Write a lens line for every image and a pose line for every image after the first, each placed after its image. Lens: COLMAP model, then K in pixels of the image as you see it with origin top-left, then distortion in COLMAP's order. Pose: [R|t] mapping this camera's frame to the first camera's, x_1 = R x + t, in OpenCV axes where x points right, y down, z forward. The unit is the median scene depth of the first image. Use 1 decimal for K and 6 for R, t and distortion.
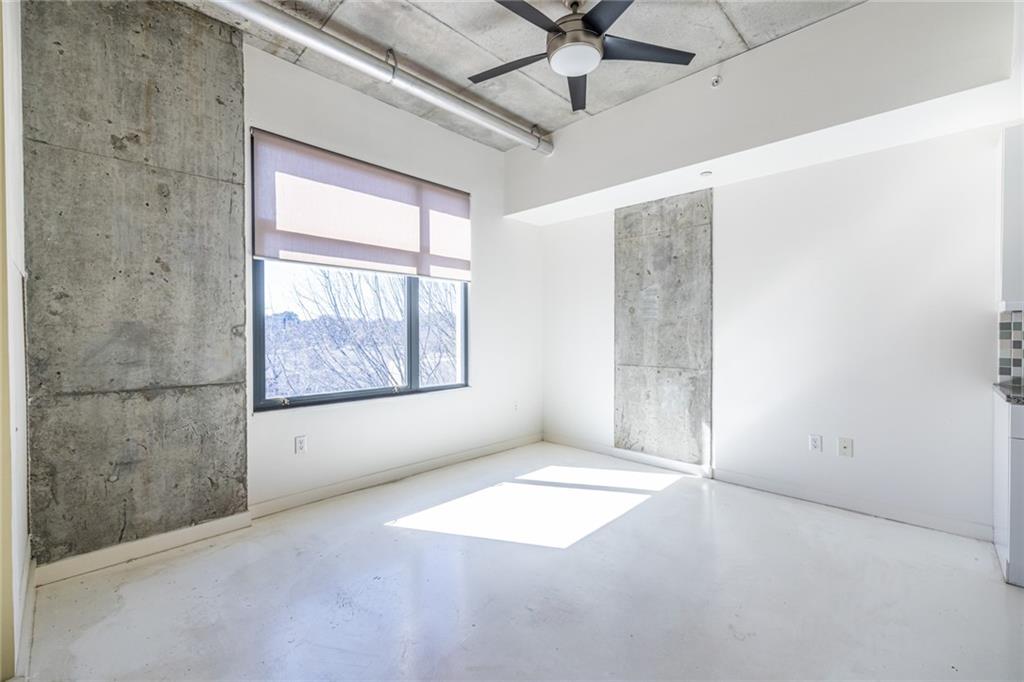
lens RADIAL K [[428.0, 0, 521.3], [0, 428.0, 337.5], [0, 0, 1]] dist [0.003570, -0.000850]
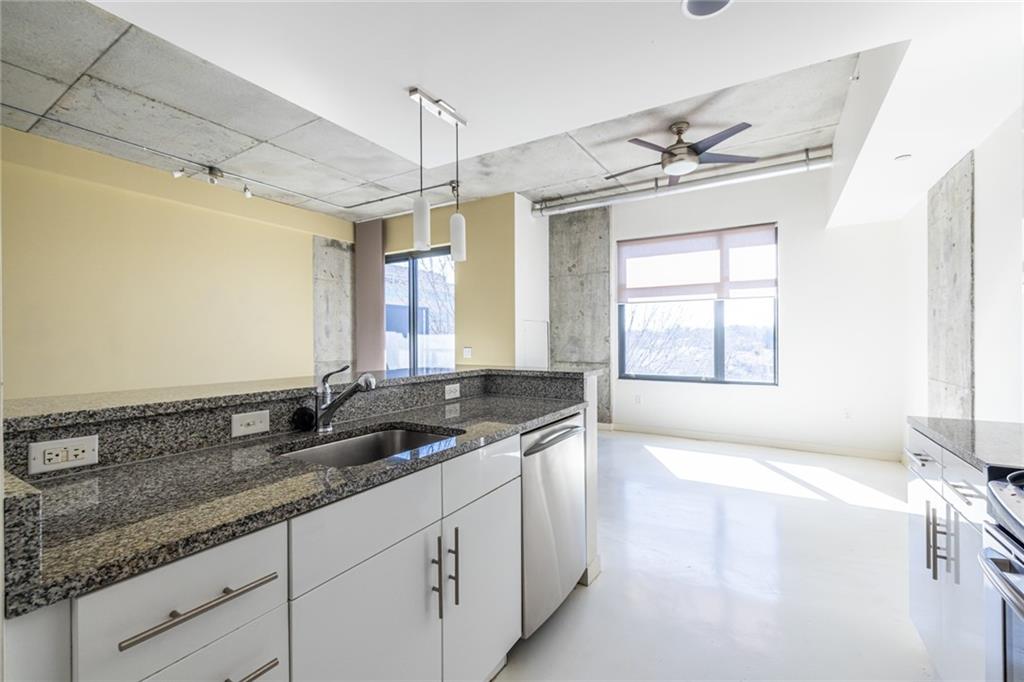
lens RADIAL K [[428.0, 0, 514.3], [0, 428.0, 343.4], [0, 0, 1]] dist [0.003570, -0.000850]
pose [[0.223420, 0.008658, -0.974684, 1.236814], [-0.008521, 0.999940, 0.006929, -0.005552], [0.974685, 0.006757, 0.223481, 0.053741]]
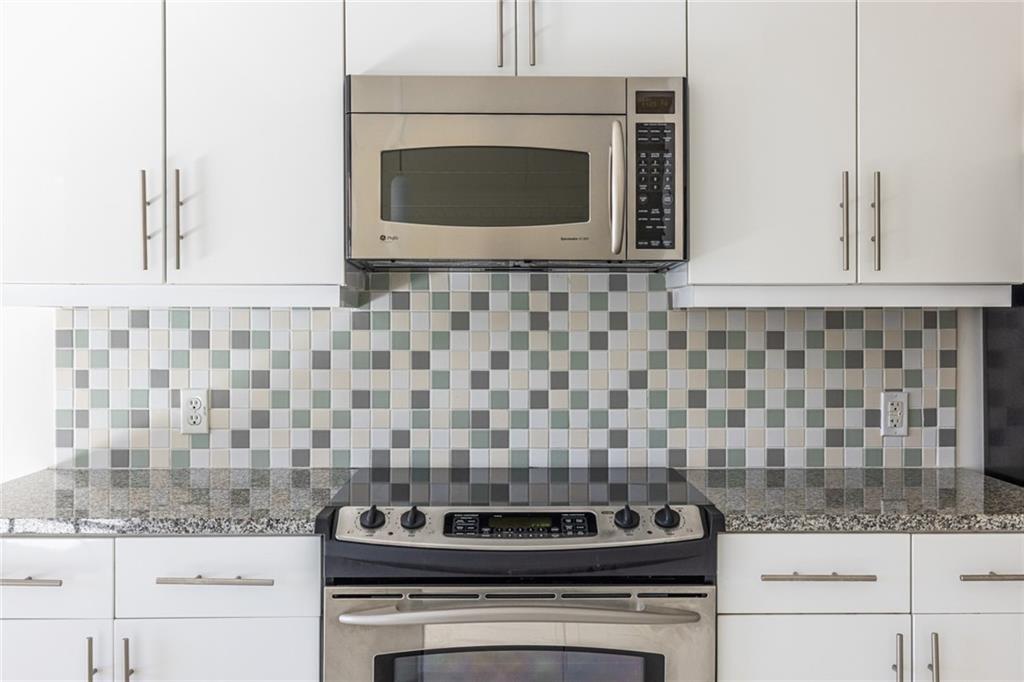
lens RADIAL K [[994.8, 0, 516.8], [0, 994.8, 314.0], [0, 0, 1]] dist [-0.000722, 0.000000]
pose [[0.712418, 0.001983, 0.701753, 0.624050], [0.009272, 0.999882, -0.012238, -0.028986], [-0.701695, 0.015225, 0.712315, -0.053778]]
